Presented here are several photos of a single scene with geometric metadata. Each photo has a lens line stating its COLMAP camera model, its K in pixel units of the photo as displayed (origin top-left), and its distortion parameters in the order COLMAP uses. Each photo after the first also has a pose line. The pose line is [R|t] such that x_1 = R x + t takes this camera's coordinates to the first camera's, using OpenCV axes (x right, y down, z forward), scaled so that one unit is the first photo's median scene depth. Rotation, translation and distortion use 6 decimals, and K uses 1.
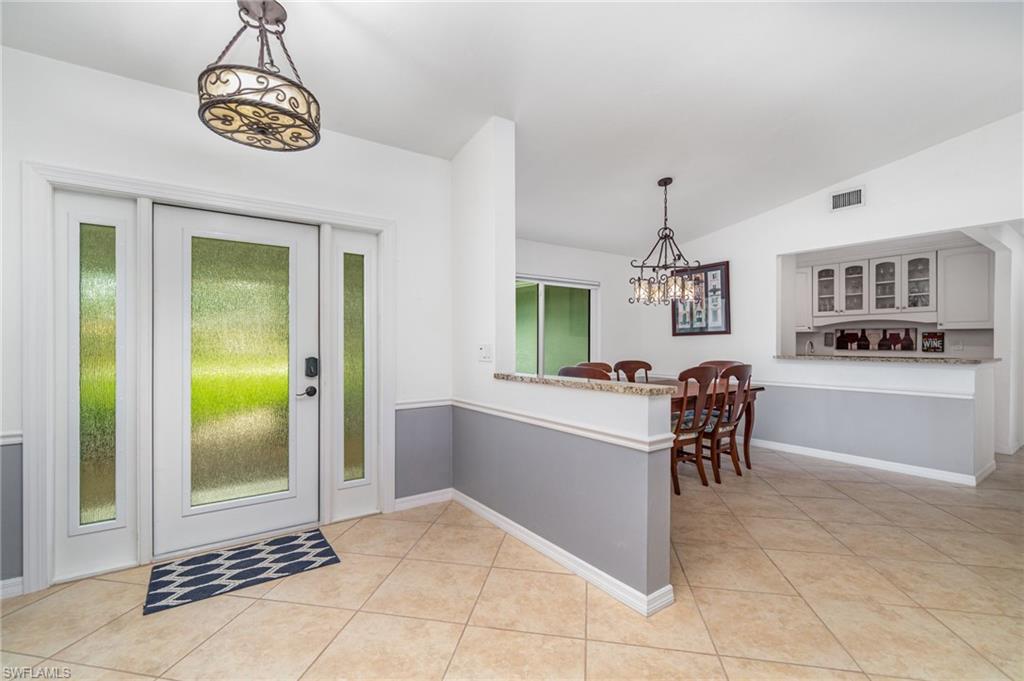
lens RADIAL K [[446.5, 0, 512.0], [0, 446.5, 340.5], [0, 0, 1]] dist [-0.001510, -0.000165]
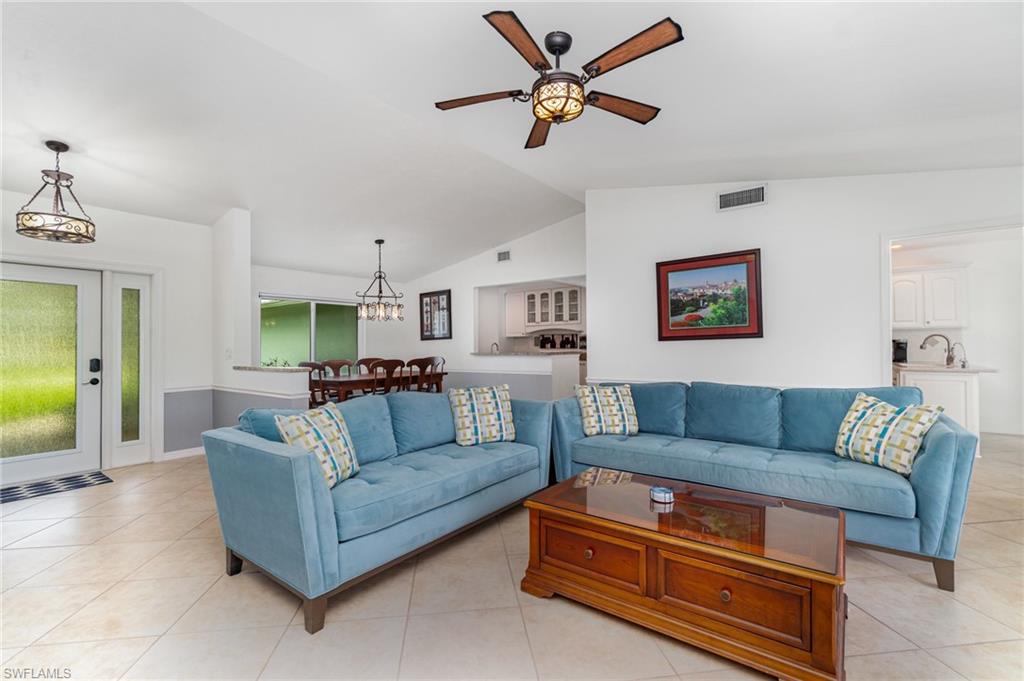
lens RADIAL K [[445.5, 0, 511.1], [0, 445.5, 335.1], [0, 0, 1]] dist [-0.000522, 0.000028]
pose [[0.954881, -0.005332, 0.296941, 0.318606], [0.010533, 0.999818, -0.015919, -0.001812], [-0.296802, 0.018328, 0.954763, -0.608377]]
